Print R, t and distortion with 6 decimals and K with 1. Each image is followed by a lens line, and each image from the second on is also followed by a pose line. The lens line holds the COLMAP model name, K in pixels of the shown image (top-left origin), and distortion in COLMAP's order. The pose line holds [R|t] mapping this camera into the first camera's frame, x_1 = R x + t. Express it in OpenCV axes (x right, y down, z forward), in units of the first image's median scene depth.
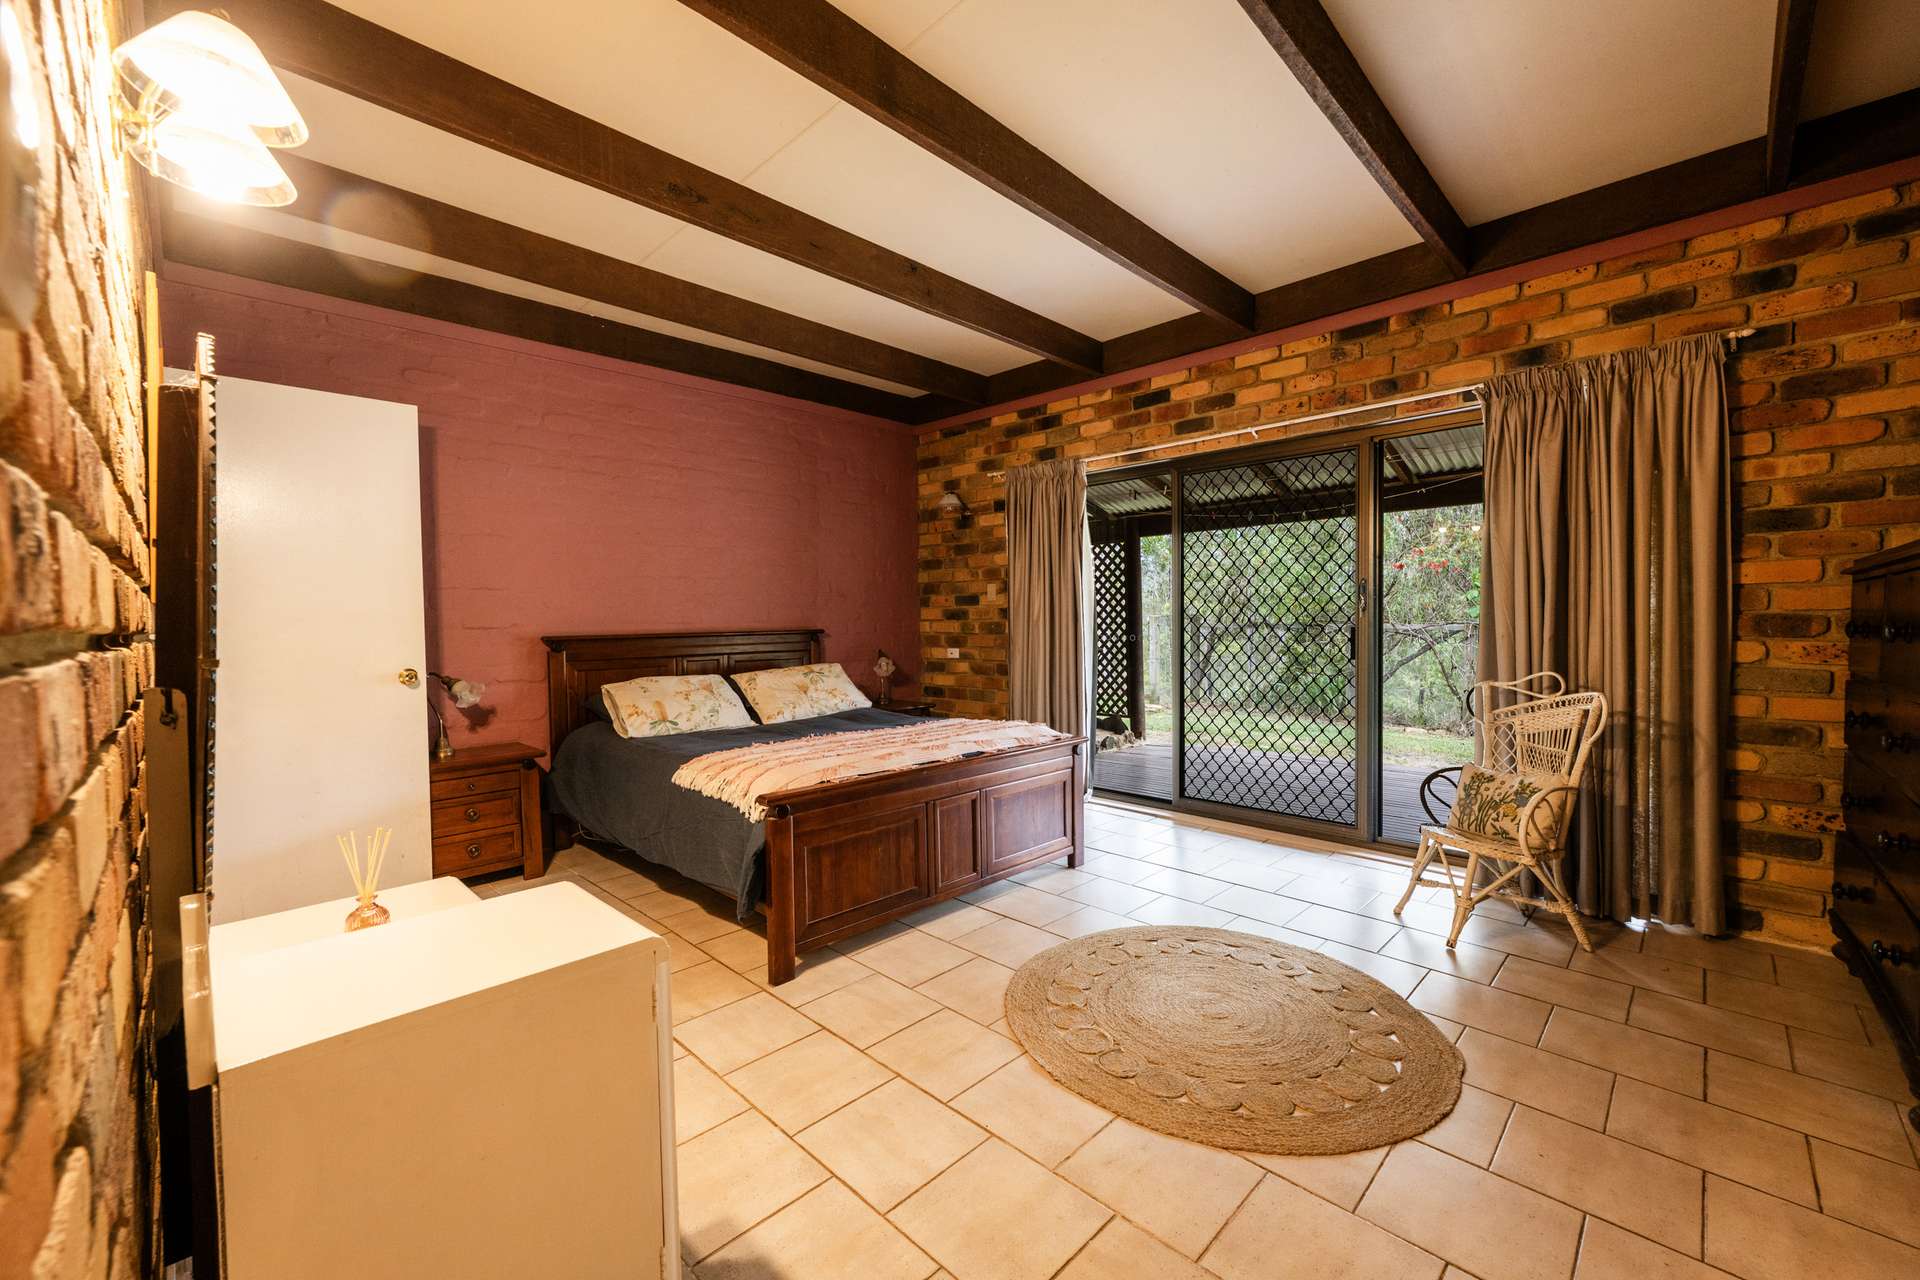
lens RADIAL K [[758.8, 0, 954.9], [0, 758.8, 646.4], [0, 0, 1]] dist [0.001097, -0.000125]
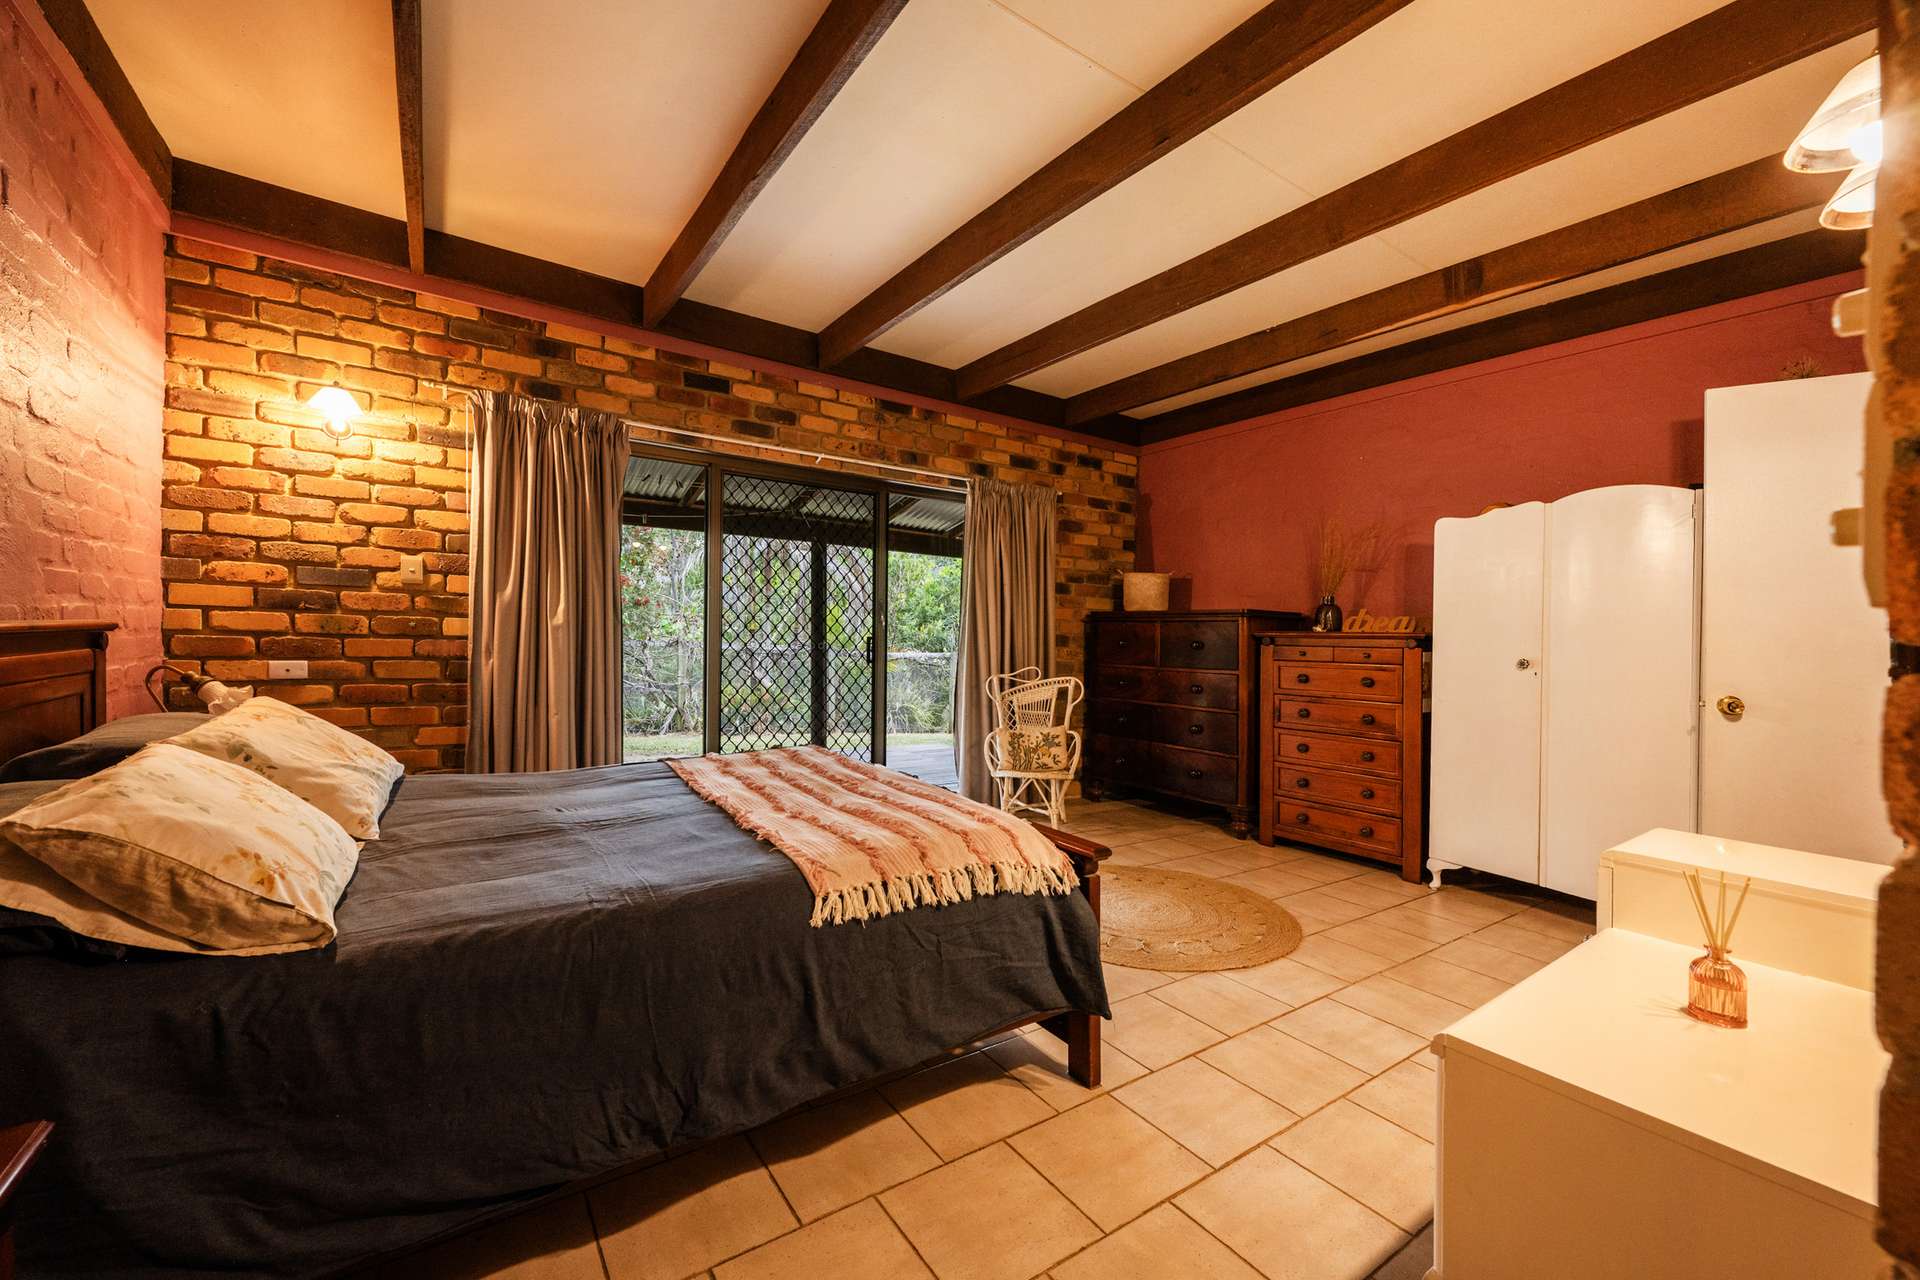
lens RADIAL K [[758.8, 0, 952.9], [0, 758.8, 631.4], [0, 0, 1]] dist [0.001097, -0.000125]
pose [[0.193502, 0.018502, 0.980926, -0.724387], [0.003985, 0.999799, -0.019644, -0.010272], [-0.981092, 0.007710, 0.193389, 0.677665]]
